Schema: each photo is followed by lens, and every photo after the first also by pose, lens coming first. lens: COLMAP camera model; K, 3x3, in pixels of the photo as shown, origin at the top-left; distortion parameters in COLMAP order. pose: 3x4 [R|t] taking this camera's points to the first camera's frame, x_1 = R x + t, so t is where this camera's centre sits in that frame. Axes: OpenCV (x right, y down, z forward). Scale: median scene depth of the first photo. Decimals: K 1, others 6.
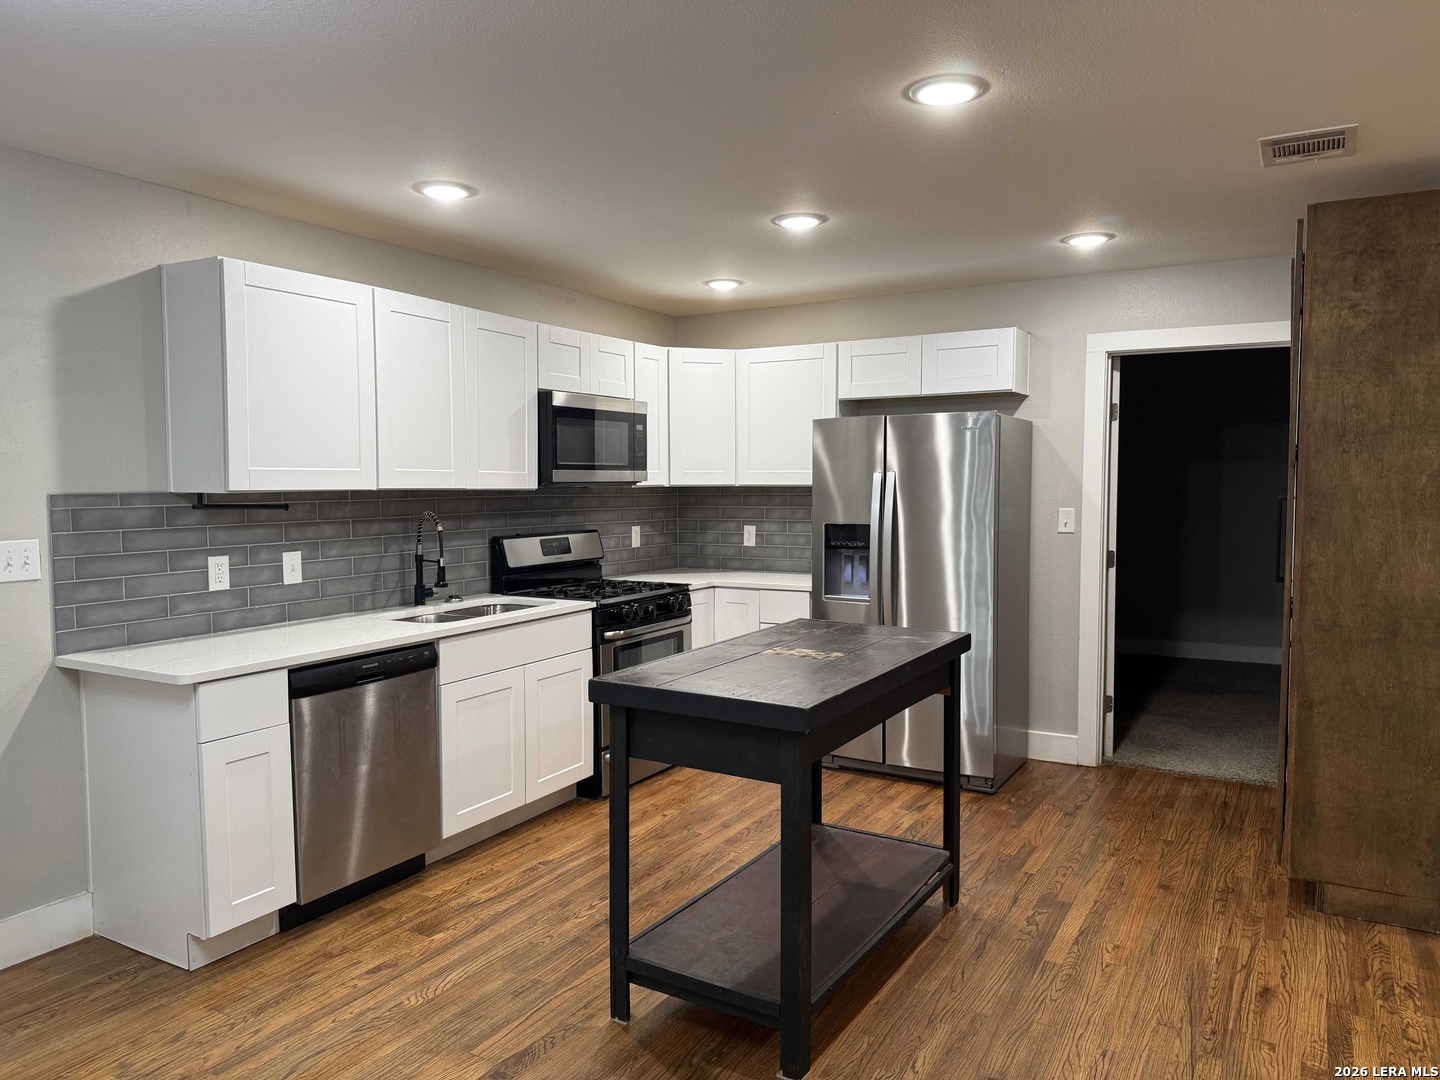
lens RADIAL K [[1007.4, 0, 714.3], [0, 1007.4, 538.3], [0, 0, 1]] dist [0.045987, -0.060391]
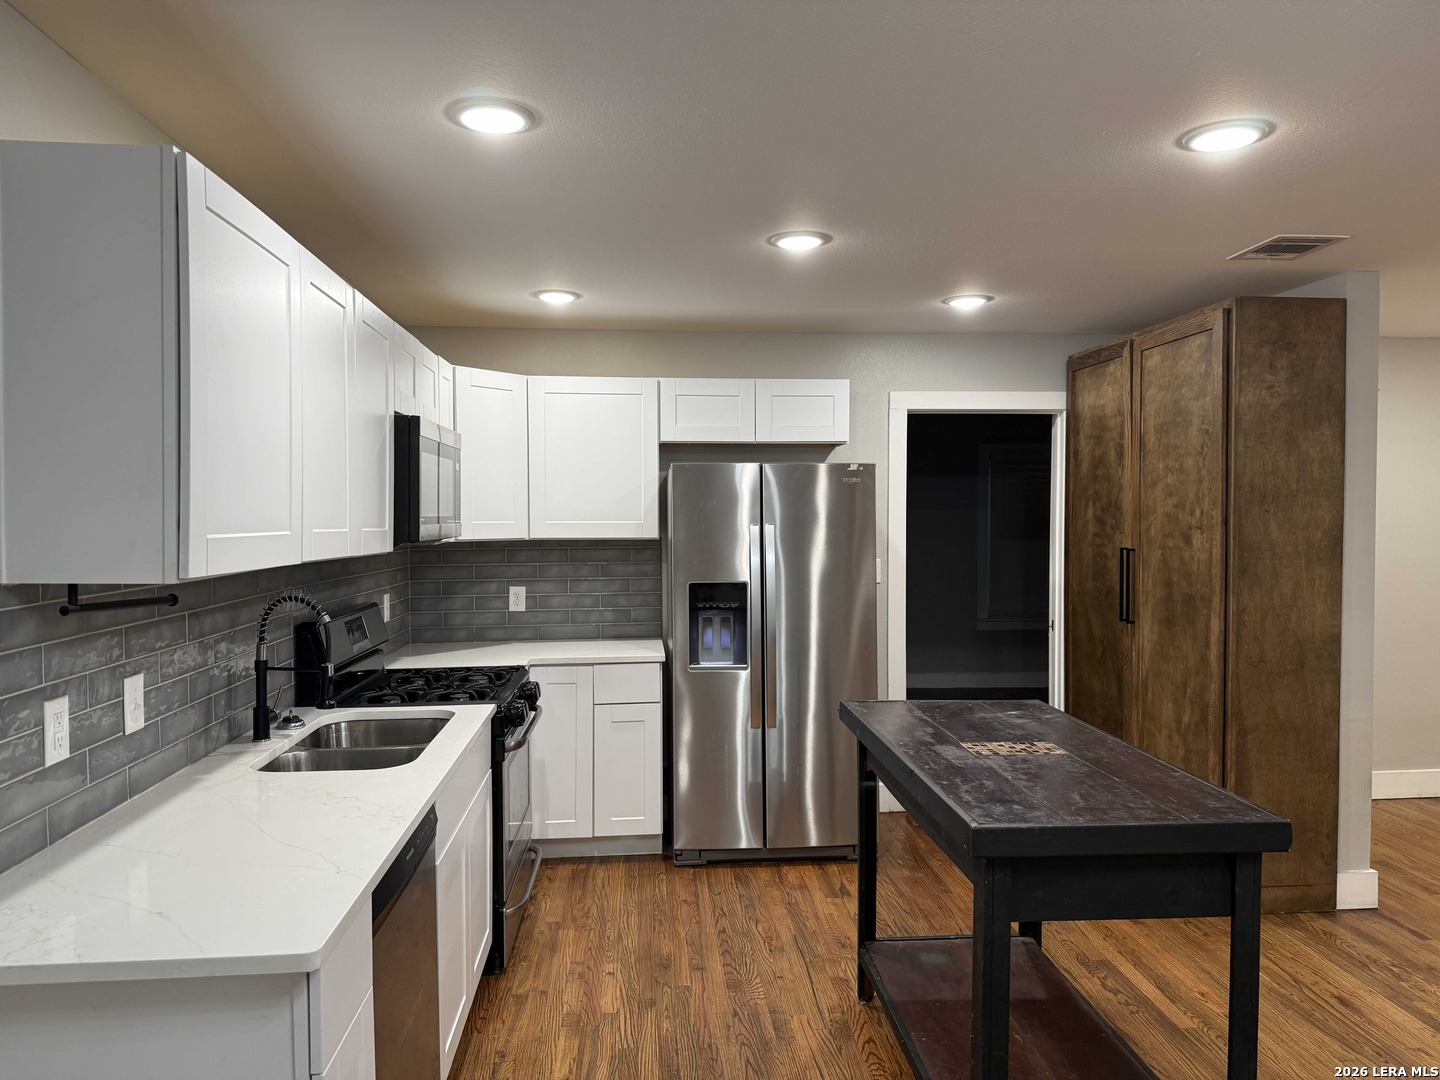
lens RADIAL K [[1007.4, 0, 725.2], [0, 1007.4, 541.2], [0, 0, 1]] dist [0.045987, -0.060391]
pose [[0.816277, -0.013708, 0.577498, -0.471858], [0.034092, 0.999119, -0.024472, -0.036848], [-0.576654, 0.039664, 0.816025, 0.345368]]
